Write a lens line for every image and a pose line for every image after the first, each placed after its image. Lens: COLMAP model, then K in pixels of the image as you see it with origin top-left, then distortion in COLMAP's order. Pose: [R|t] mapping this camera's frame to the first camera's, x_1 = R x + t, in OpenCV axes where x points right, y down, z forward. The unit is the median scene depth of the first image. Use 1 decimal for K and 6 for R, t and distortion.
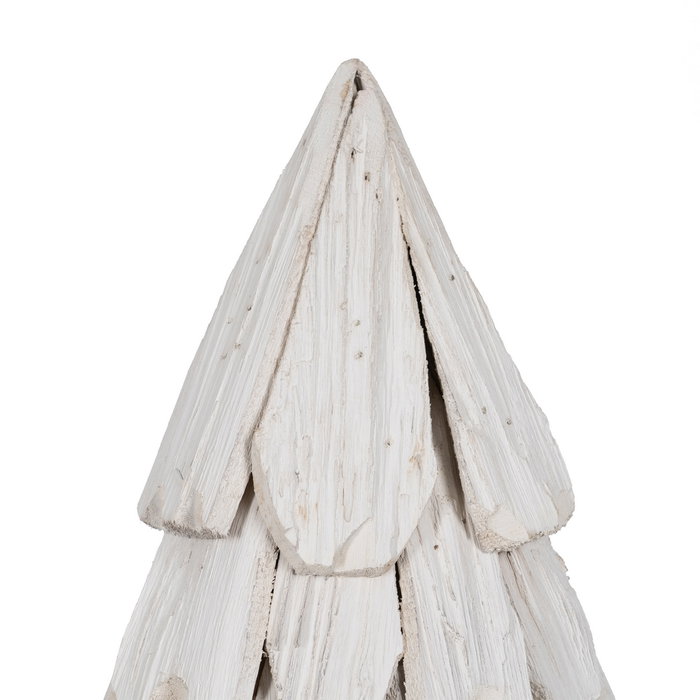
lens RADIAL K [[2705.8, 0, 350.0], [0, 2705.8, 350.0], [0, 0, 1]] dist [0.049560, 0.351078]
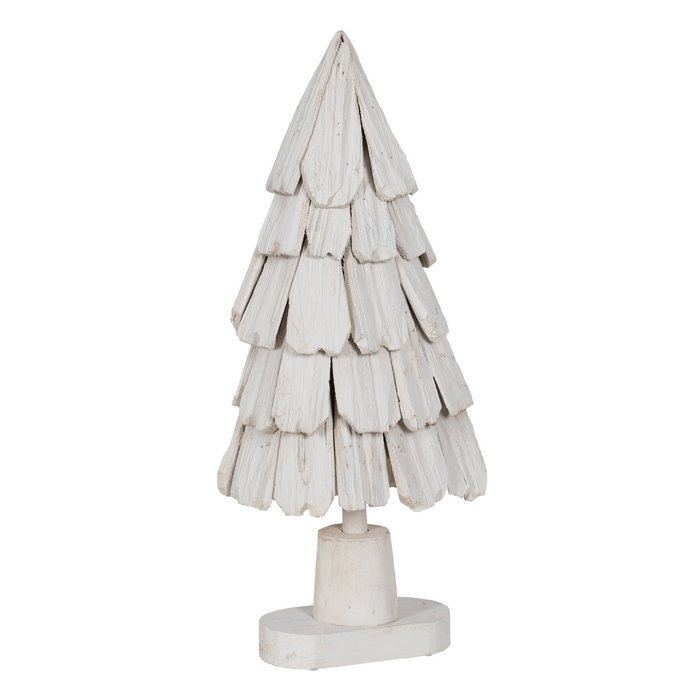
lens RADIAL K [[2874.8, 0, 350.0], [0, 2874.8, 350.0], [0, 0, 1]] dist [0.122664, -2.779529]
pose [[0.994165, 0.009332, -0.107464, 0.357227], [0.001202, 0.995231, 0.097537, -0.070473], [0.107862, -0.097097, 0.989413, -2.143533]]
